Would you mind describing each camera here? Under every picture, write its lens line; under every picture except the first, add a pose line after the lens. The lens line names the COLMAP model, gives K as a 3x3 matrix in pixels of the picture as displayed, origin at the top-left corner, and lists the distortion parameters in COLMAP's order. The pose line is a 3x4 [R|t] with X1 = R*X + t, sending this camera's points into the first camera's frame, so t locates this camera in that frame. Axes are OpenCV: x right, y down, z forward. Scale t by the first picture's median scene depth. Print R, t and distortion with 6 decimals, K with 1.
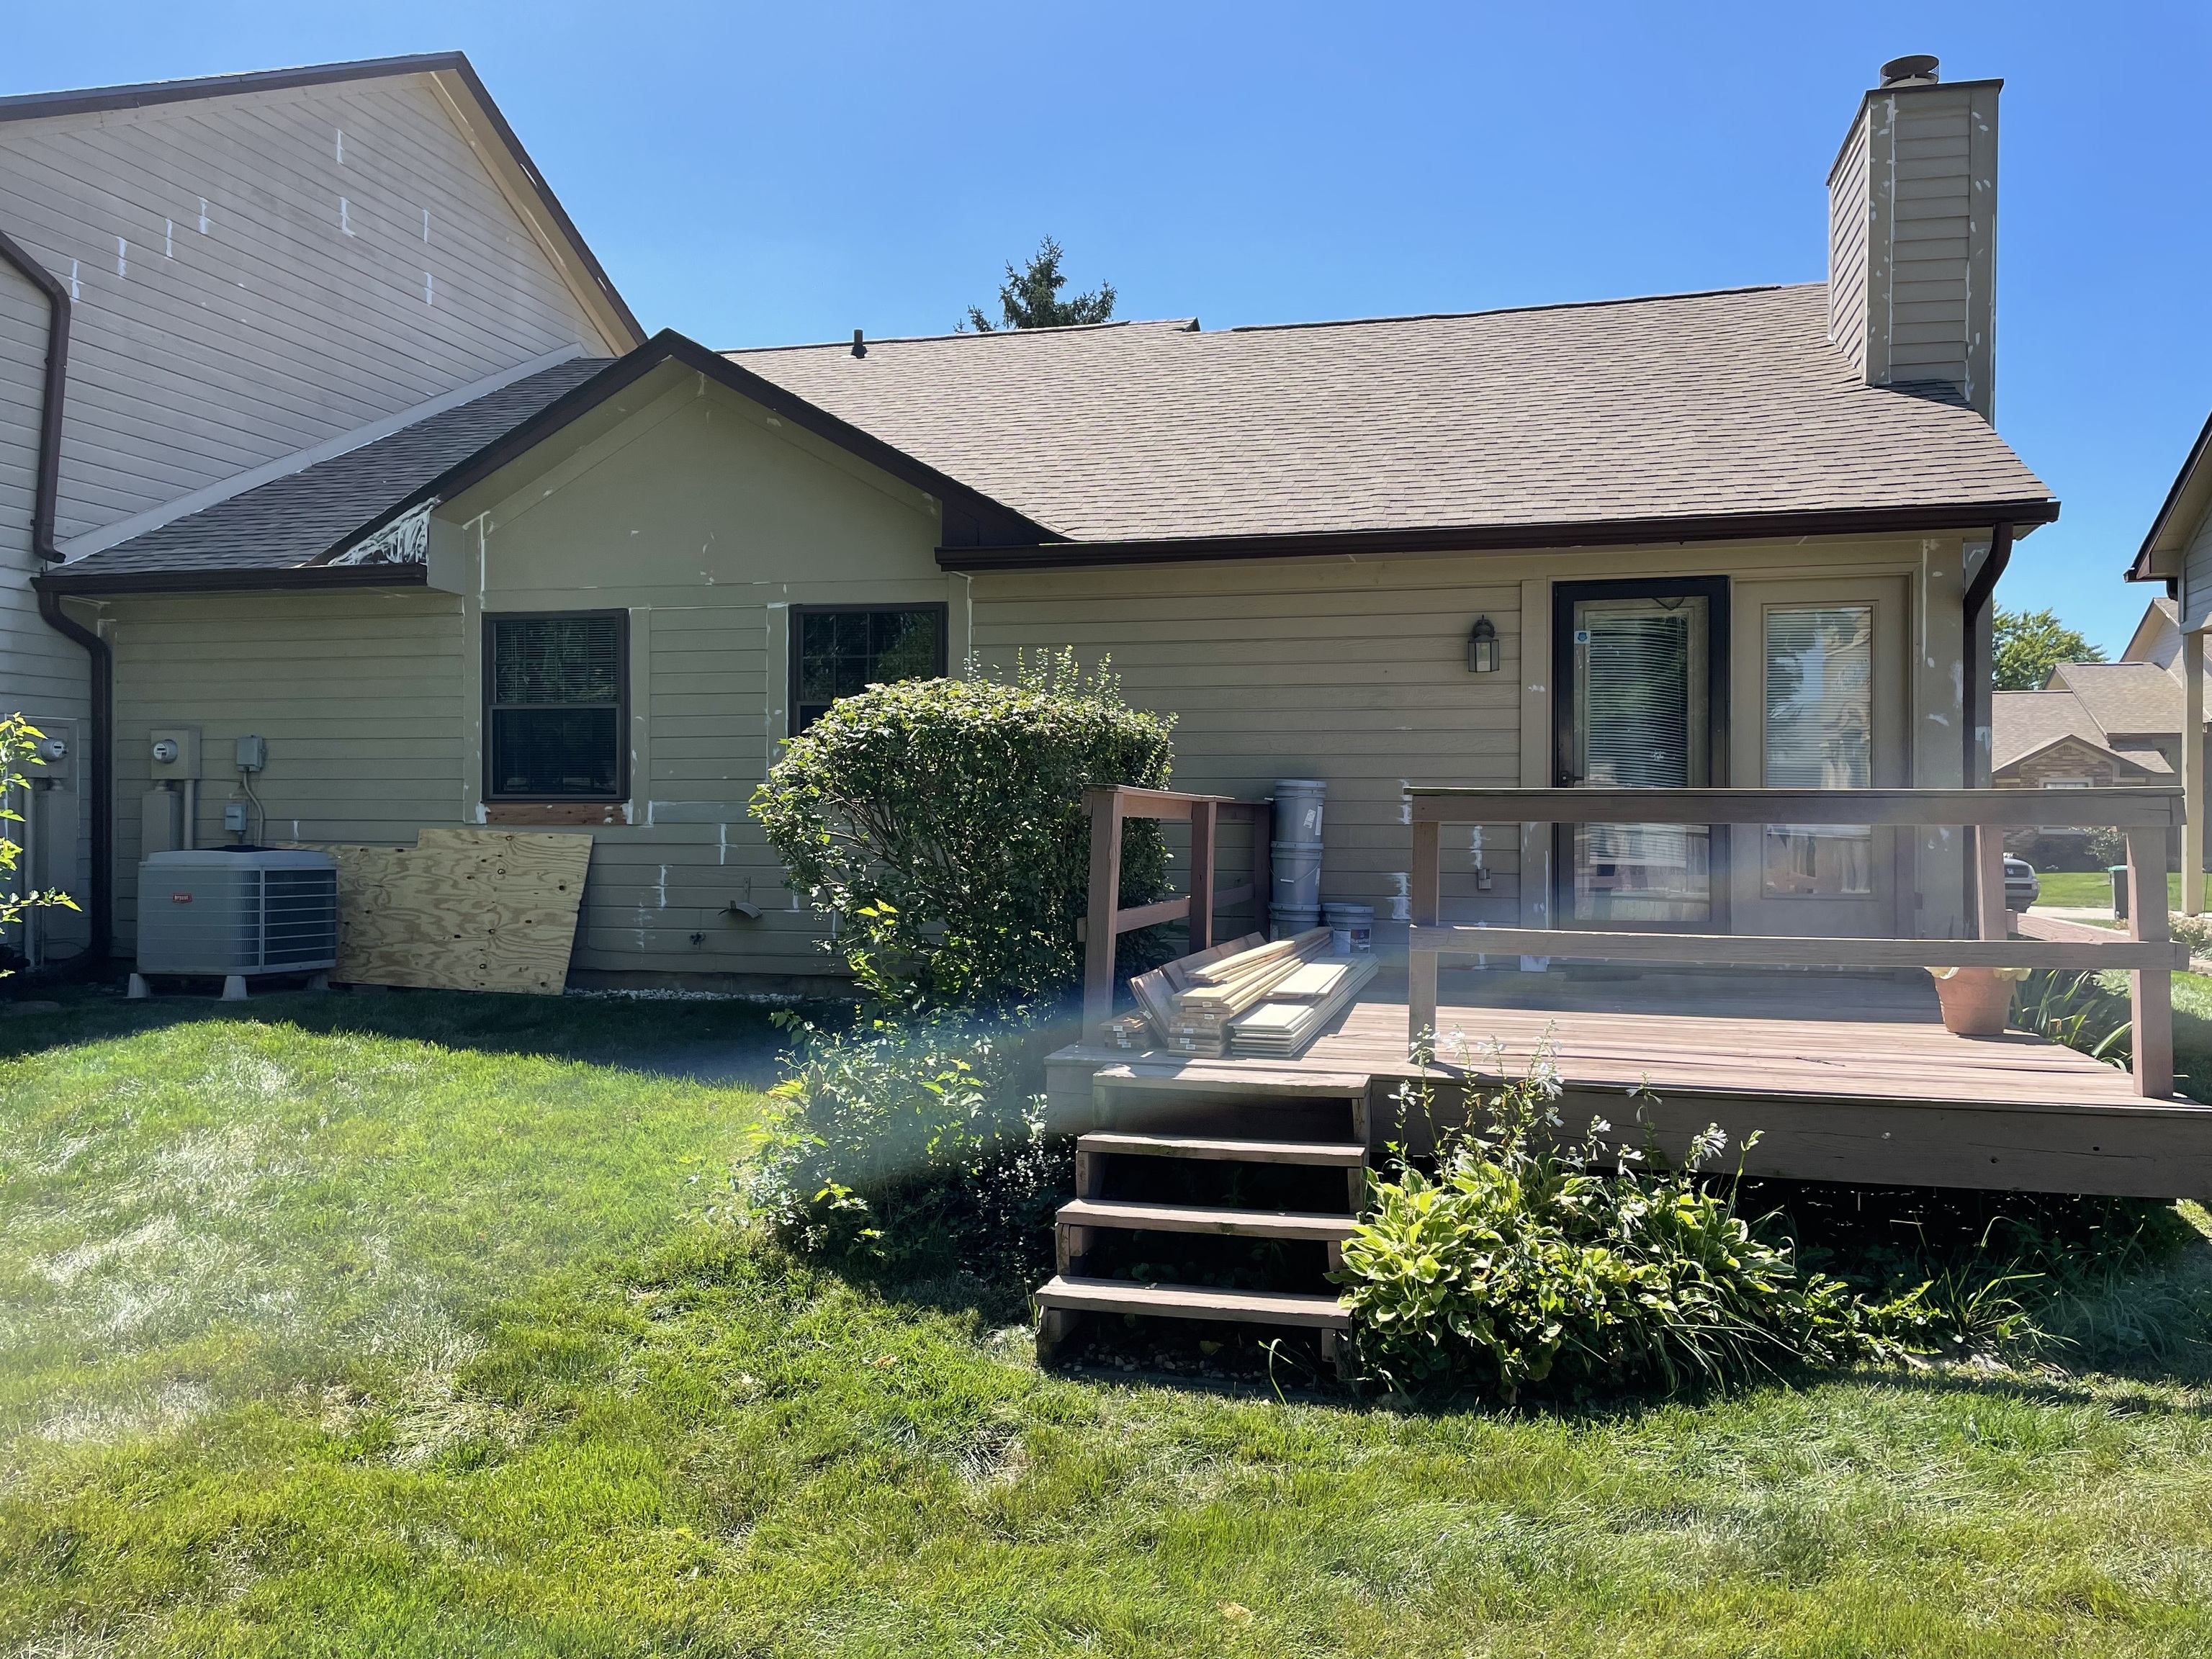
lens RADIAL K [[1666.2, 0, 1105.4], [0, 1666.2, 833.4], [0, 0, 1]] dist [0.100335, -0.122066]
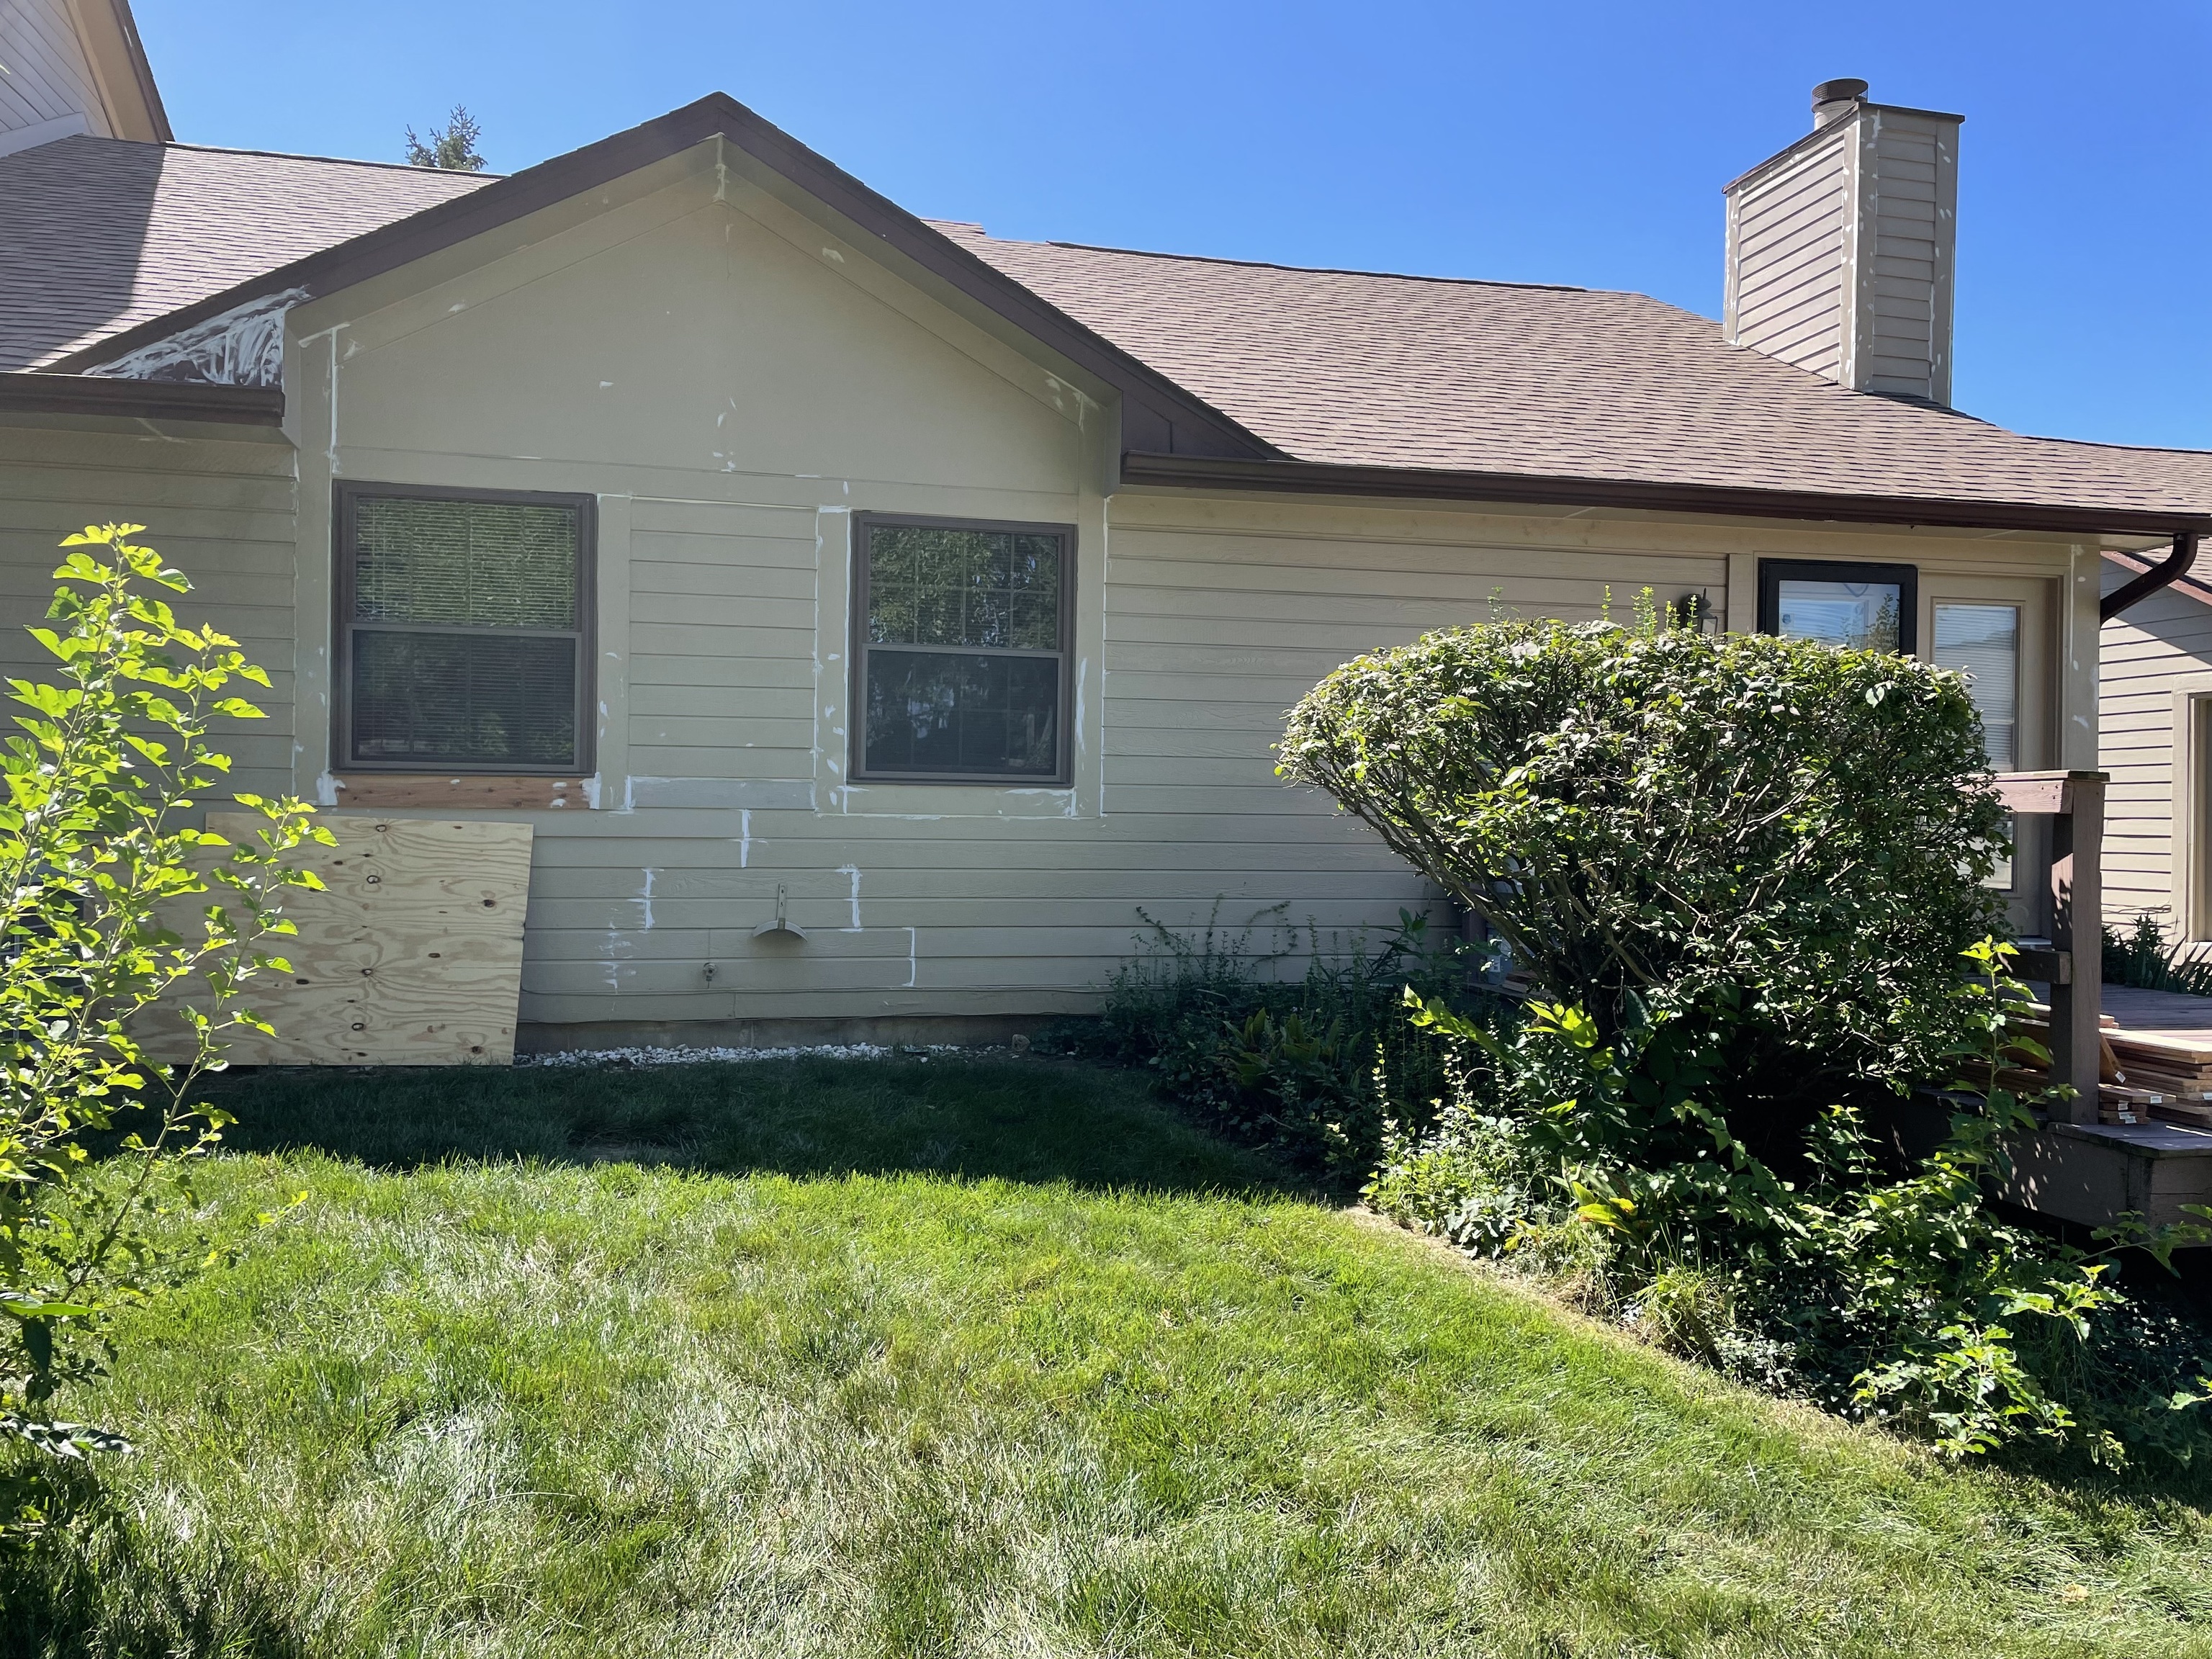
lens RADIAL K [[1666.2, 0, 1111.1], [0, 1666.2, 824.2], [0, 0, 1]] dist [0.100335, -0.122066]
pose [[0.889397, 0.005686, 0.457099, -0.411537], [-0.007657, 0.999968, 0.002459, -0.002599], [-0.457071, -0.005687, 0.889412, 0.293474]]
